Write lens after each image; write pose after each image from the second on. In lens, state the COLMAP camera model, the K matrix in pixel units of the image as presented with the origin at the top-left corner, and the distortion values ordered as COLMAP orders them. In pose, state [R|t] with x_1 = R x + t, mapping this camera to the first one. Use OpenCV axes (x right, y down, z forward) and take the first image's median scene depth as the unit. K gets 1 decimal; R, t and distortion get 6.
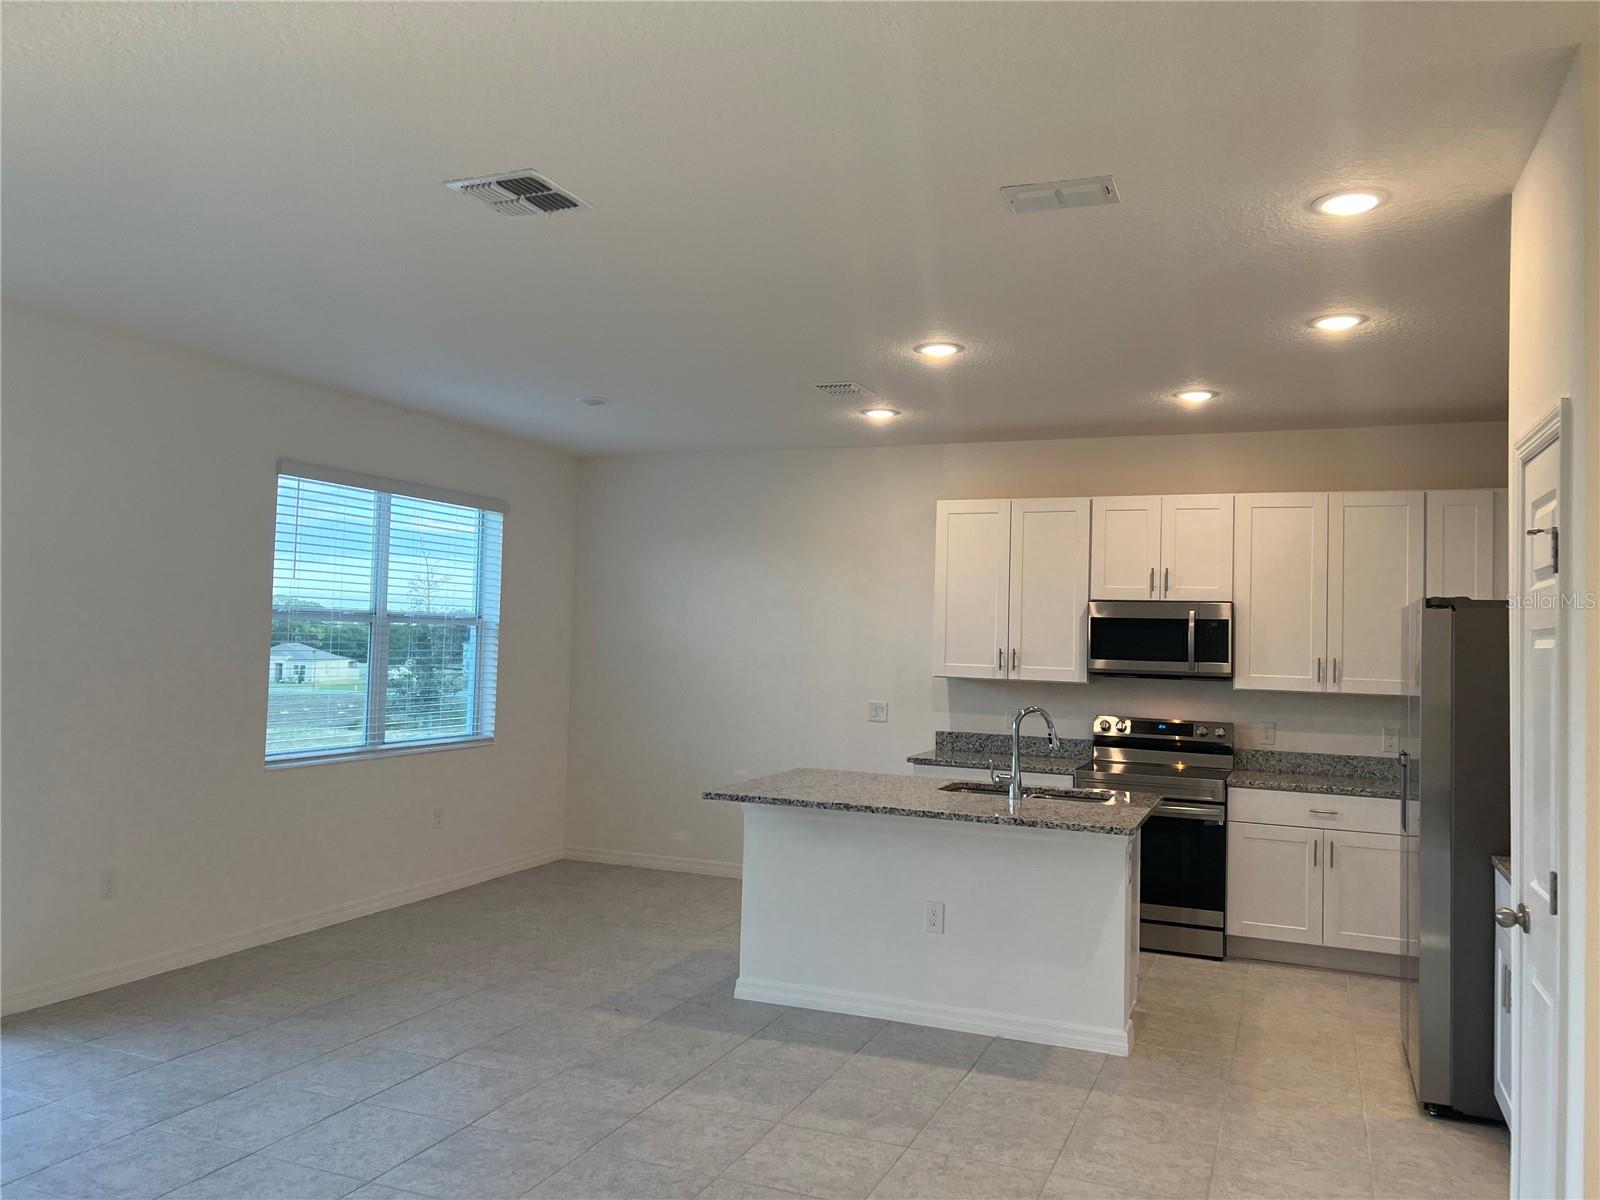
lens RADIAL K [[1198.1, 0, 800.0], [0, 1198.1, 600.0], [0, 0, 1]] dist [0.015422, 0.001205]
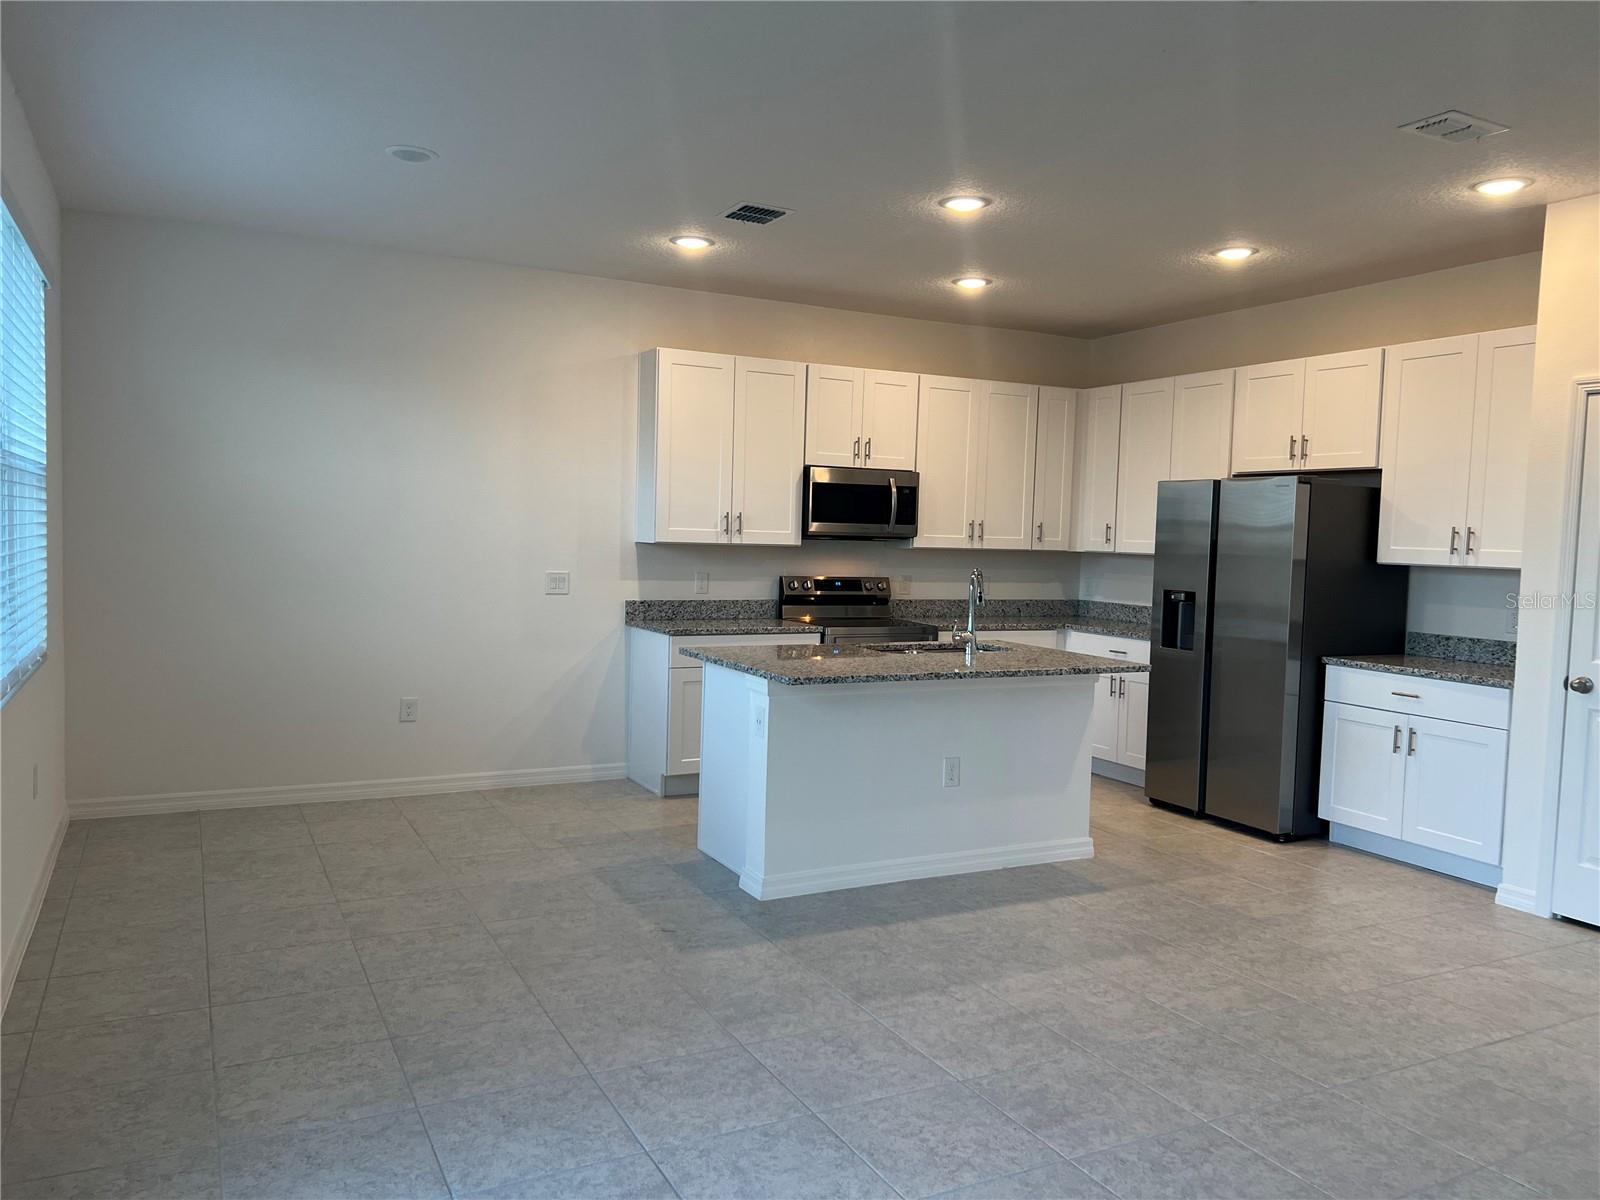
lens RADIAL K [[1196.6, 0, 800.0], [0, 1196.6, 600.0], [0, 0, 1]] dist [0.025837, -0.001213]
pose [[0.660669, -0.058727, 0.748377, -0.671474], [-0.033087, 0.993688, 0.107186, 0.005560], [-0.749948, -0.095576, 0.654556, 0.385890]]
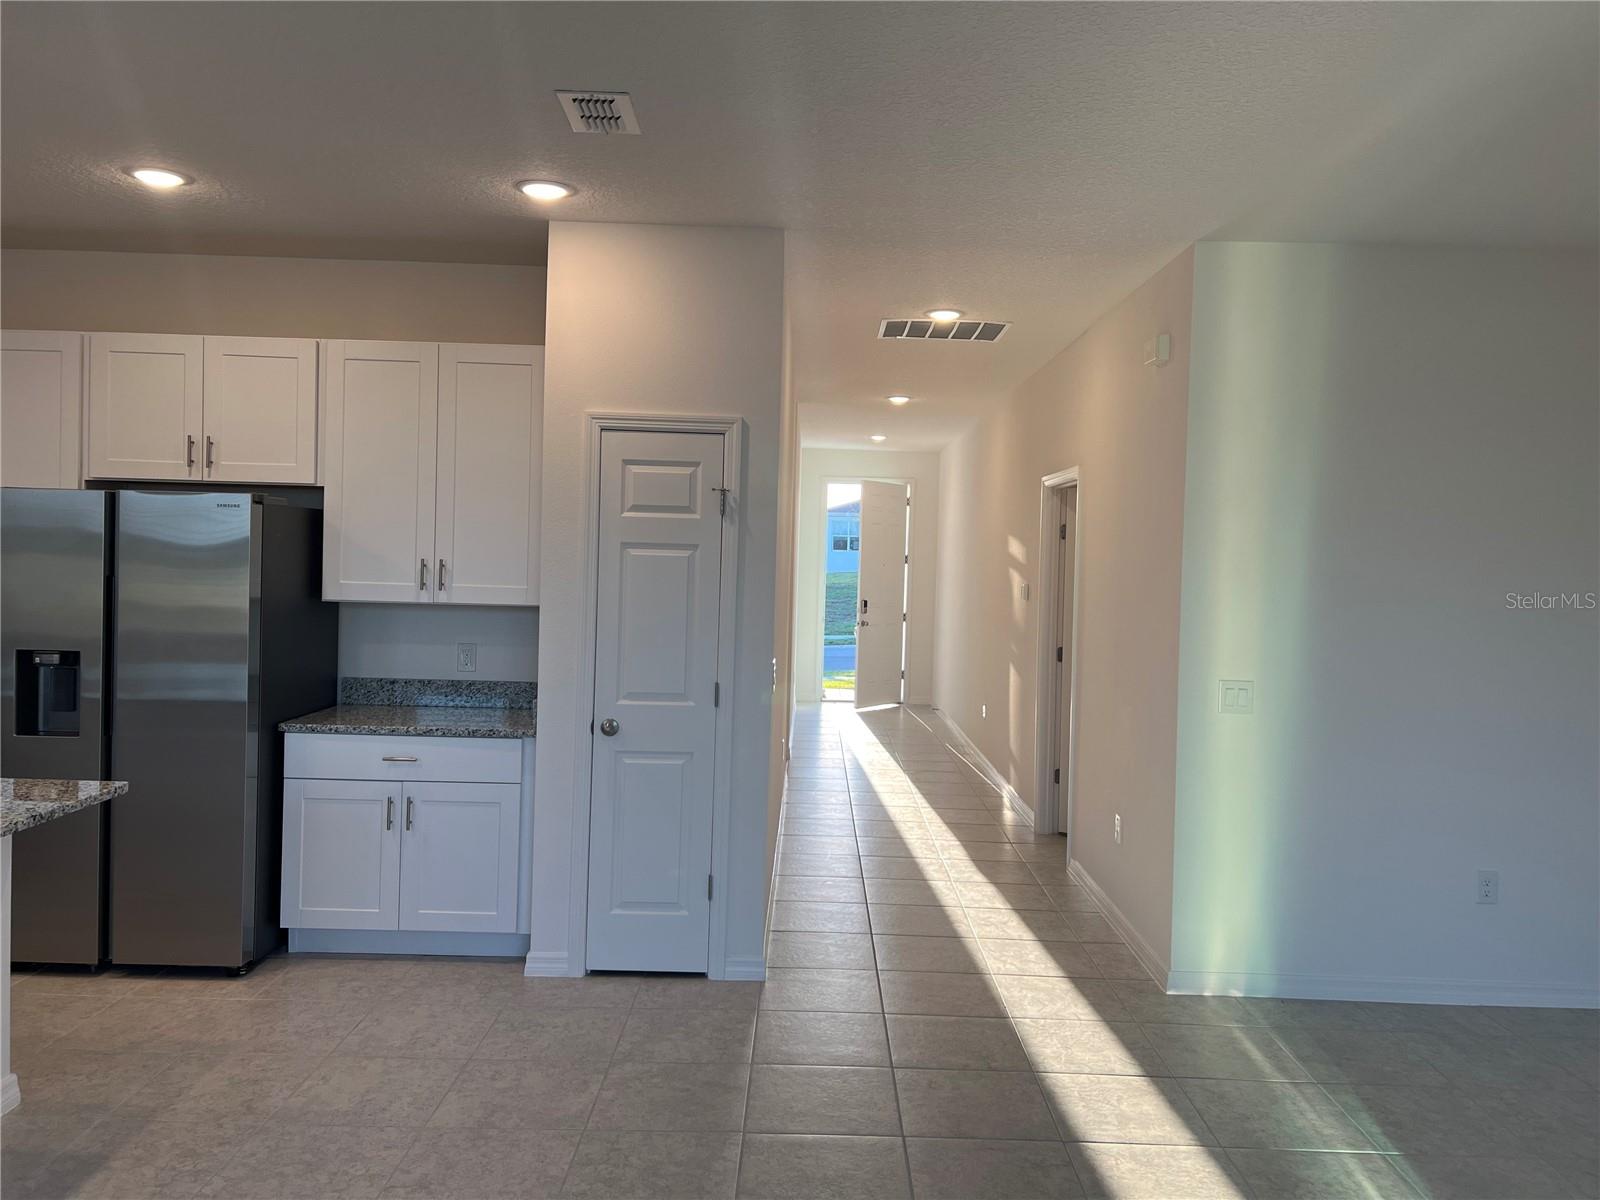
lens RADIAL K [[1207.8, 0, 805.6], [0, 1207.8, 580.2], [0, 0, 1]] dist [0.018905, -0.001765]
pose [[-0.366330, -0.062355, 0.928393, -0.485731], [-0.072235, 0.996647, 0.038437, -0.004063], [-0.927677, -0.052982, -0.369606, 0.706069]]
